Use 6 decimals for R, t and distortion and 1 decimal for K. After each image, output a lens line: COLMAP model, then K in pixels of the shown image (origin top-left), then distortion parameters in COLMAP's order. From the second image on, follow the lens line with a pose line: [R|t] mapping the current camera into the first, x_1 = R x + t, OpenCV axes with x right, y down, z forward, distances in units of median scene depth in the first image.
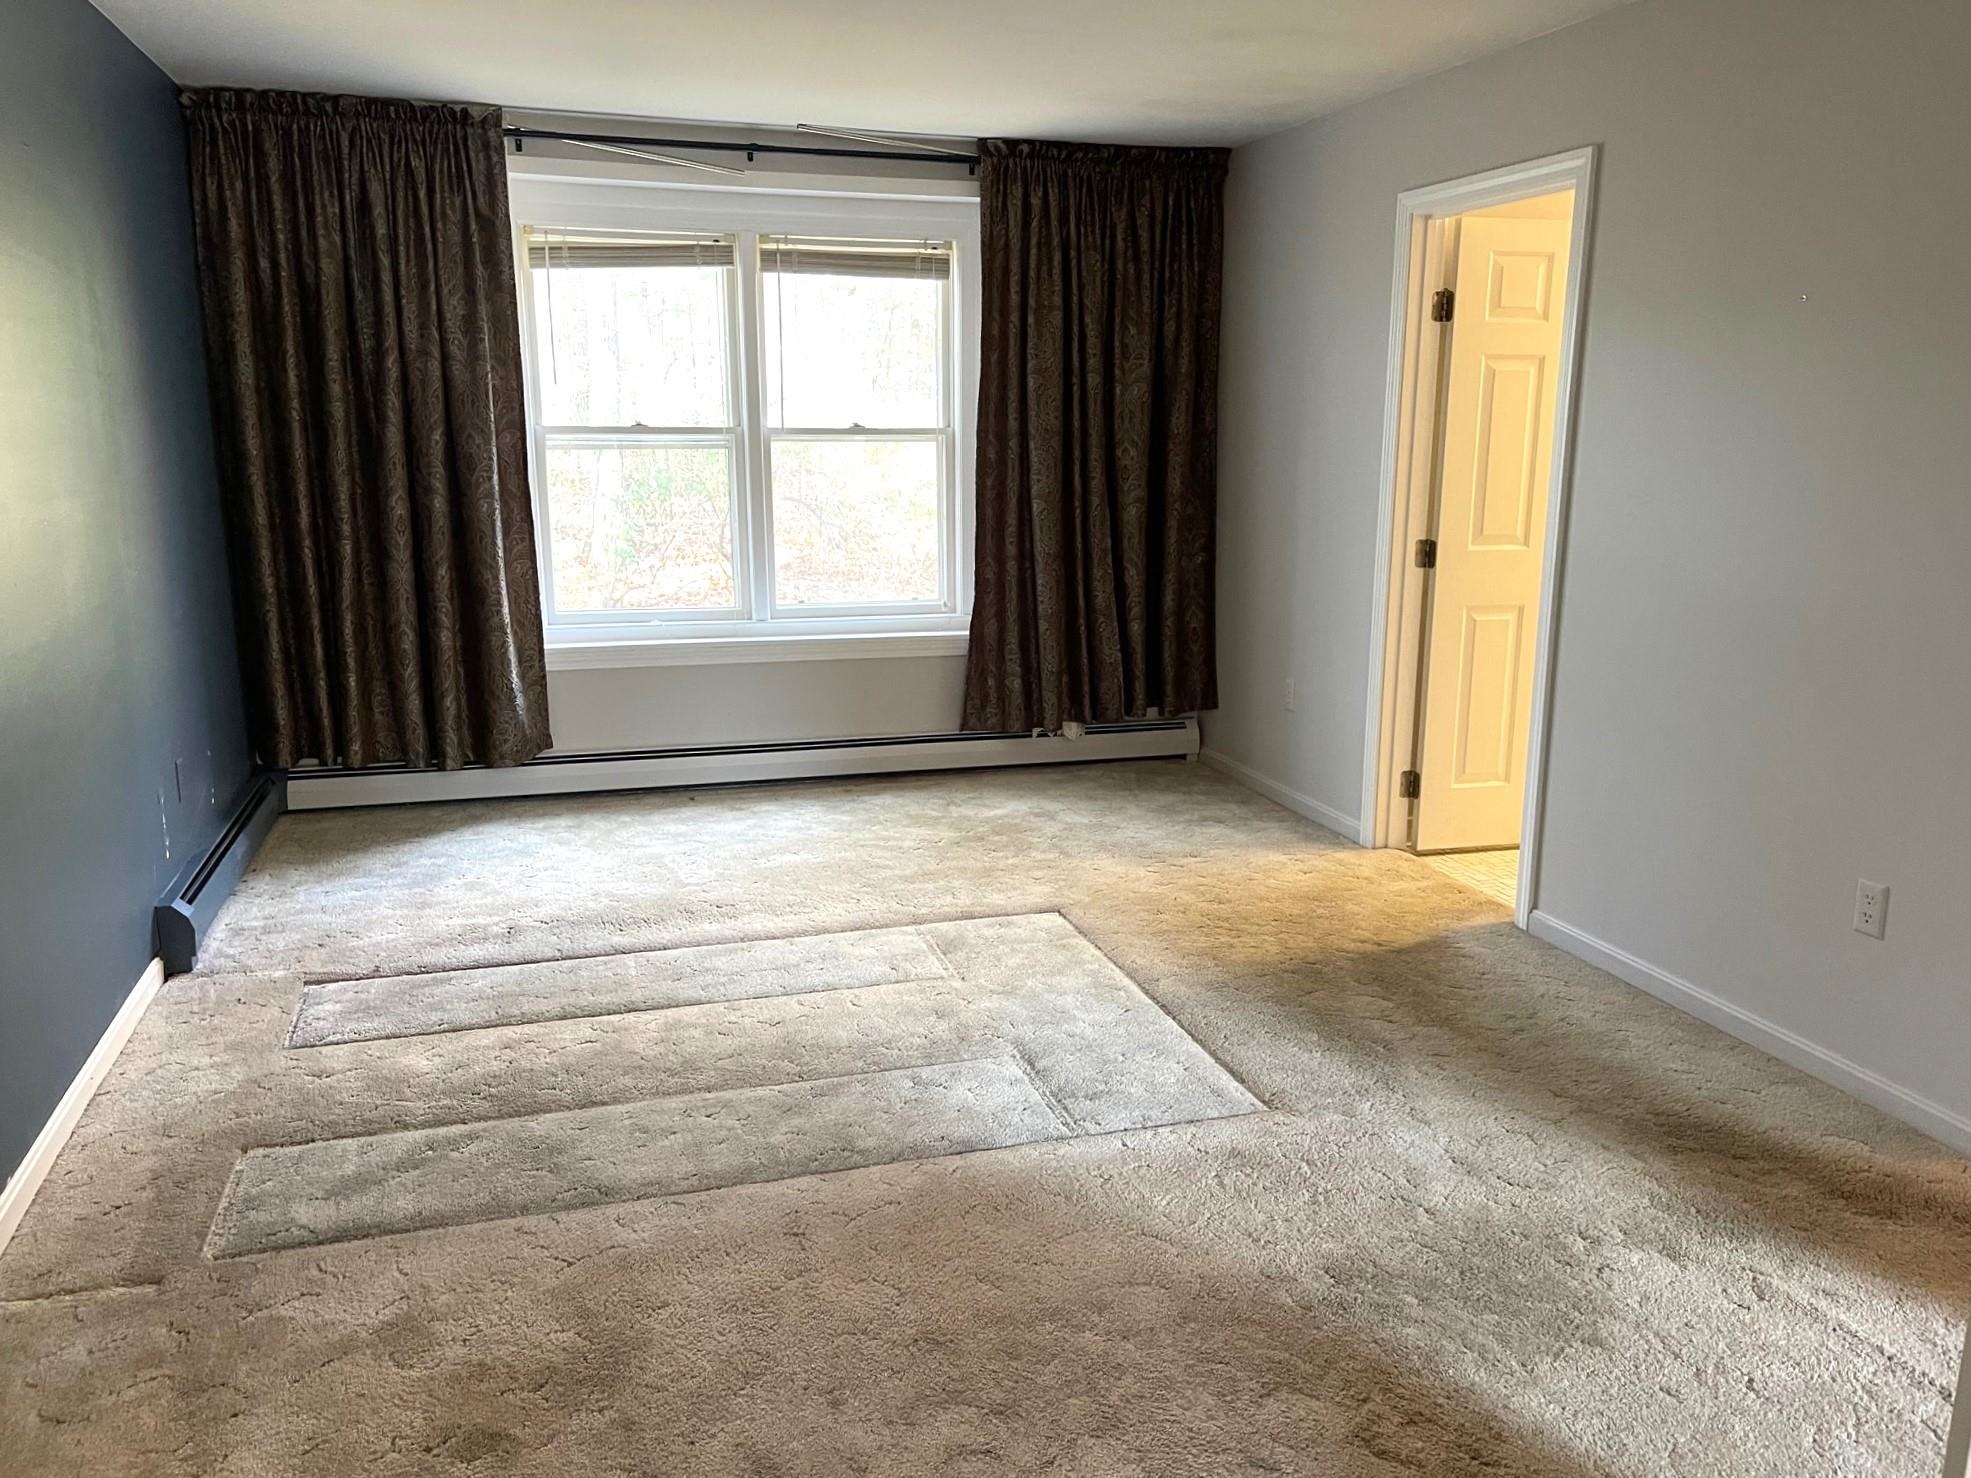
lens RADIAL K [[1520.7, 0, 964.8], [0, 1520.7, 741.8], [0, 0, 1]] dist [0.082880, -0.115217]
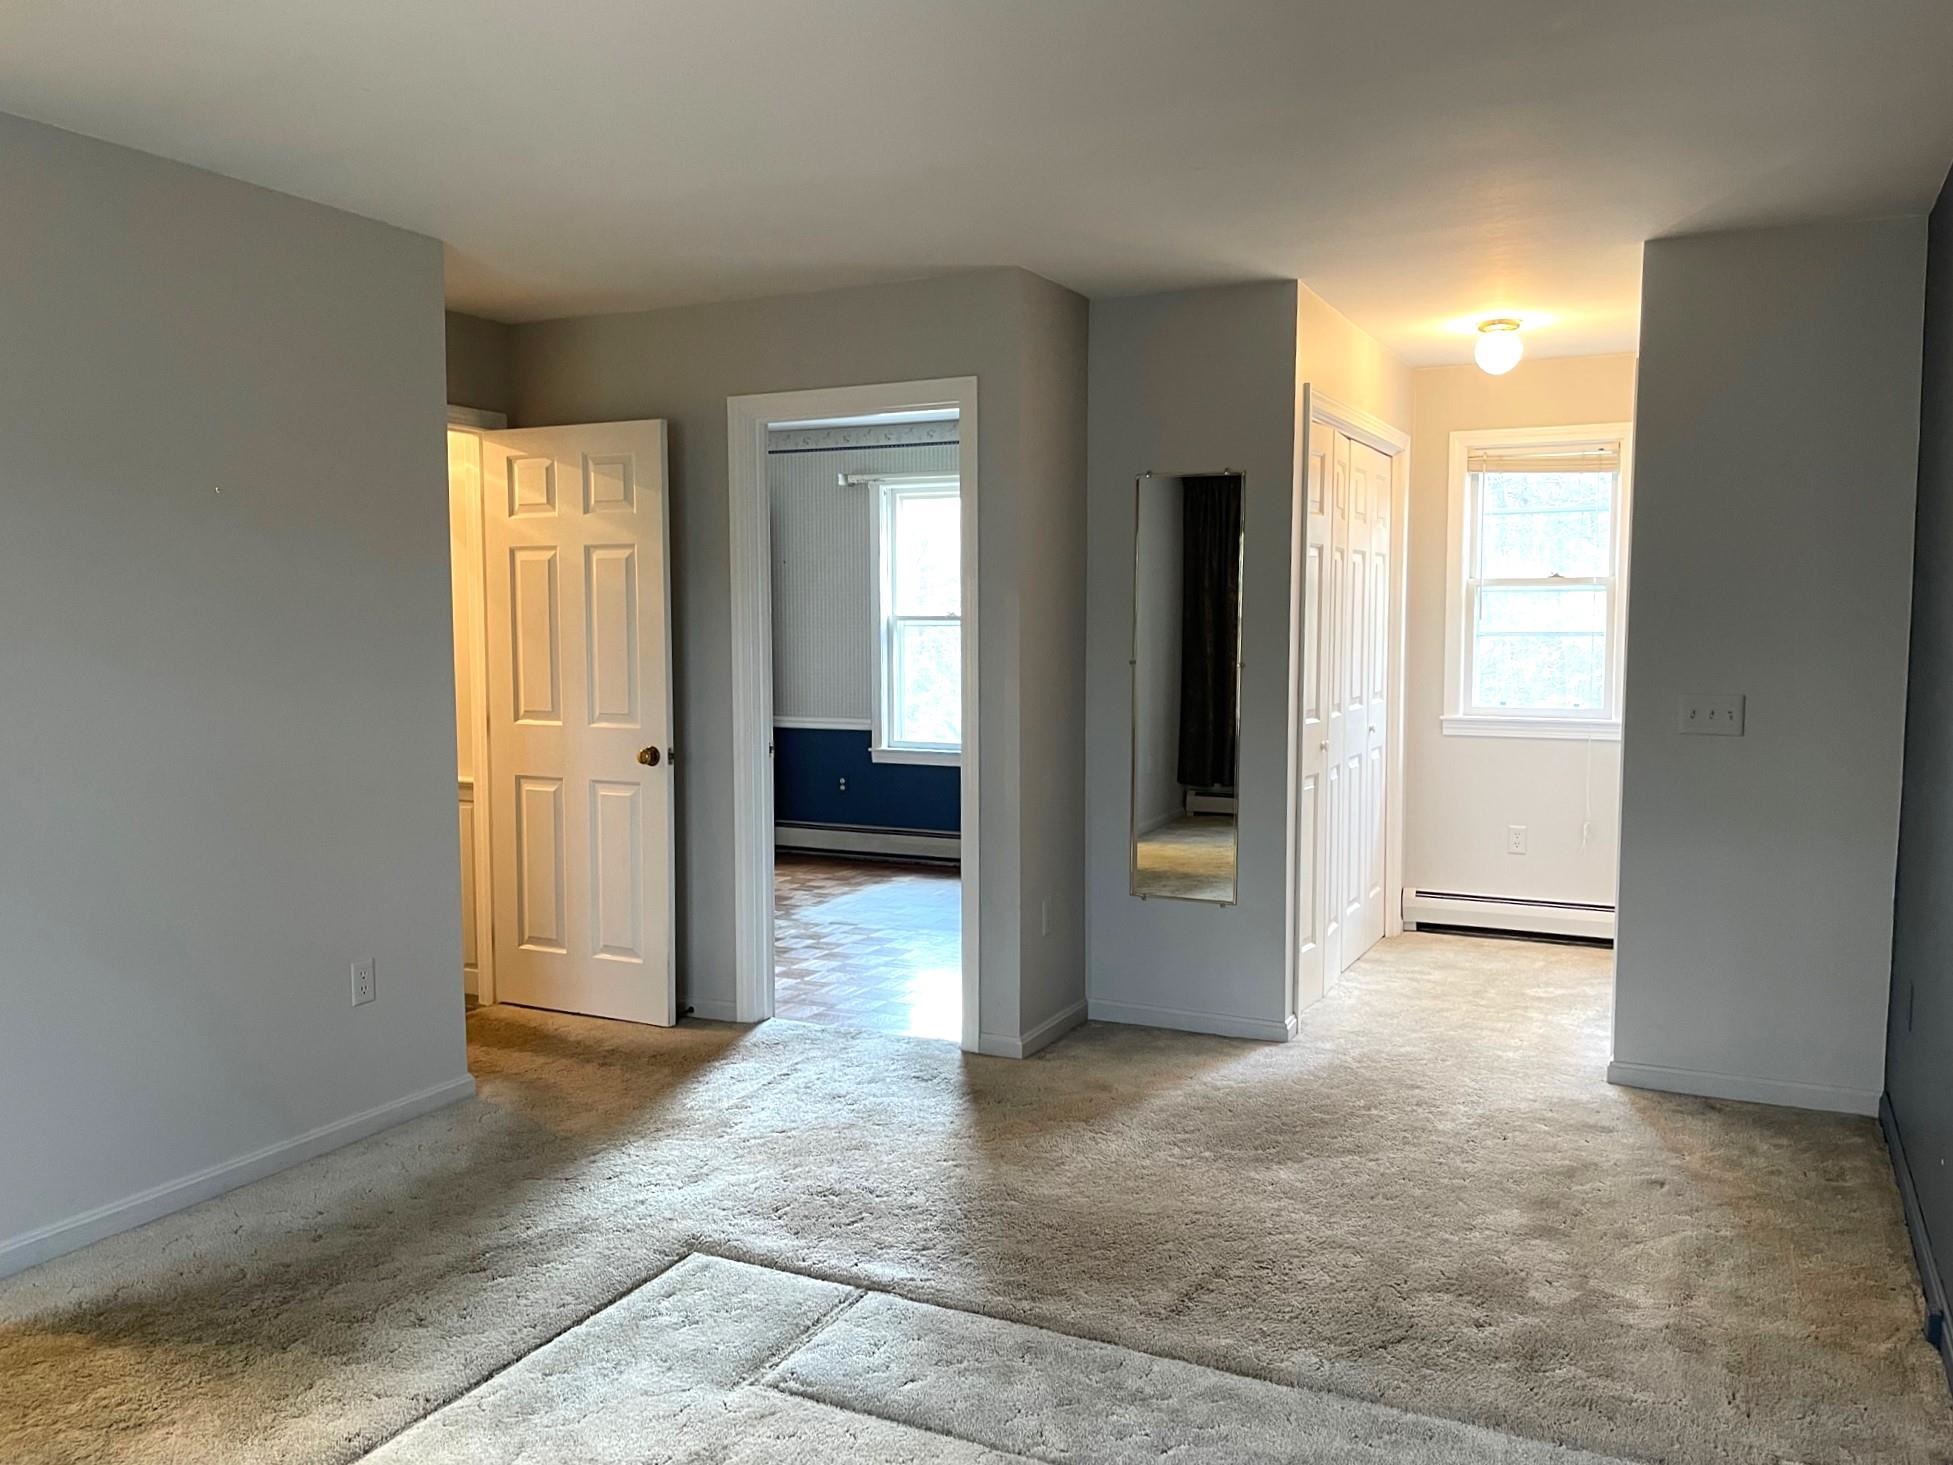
lens RADIAL K [[1506.8, 0, 956.0], [0, 1506.8, 735.3], [0, 0, 1]] dist [0.082880, -0.115217]
pose [[-0.722819, -0.067435, 0.687740, -0.591058], [0.135937, 0.961906, 0.237189, -0.306649], [-0.677536, 0.264934, -0.686116, 1.428645]]
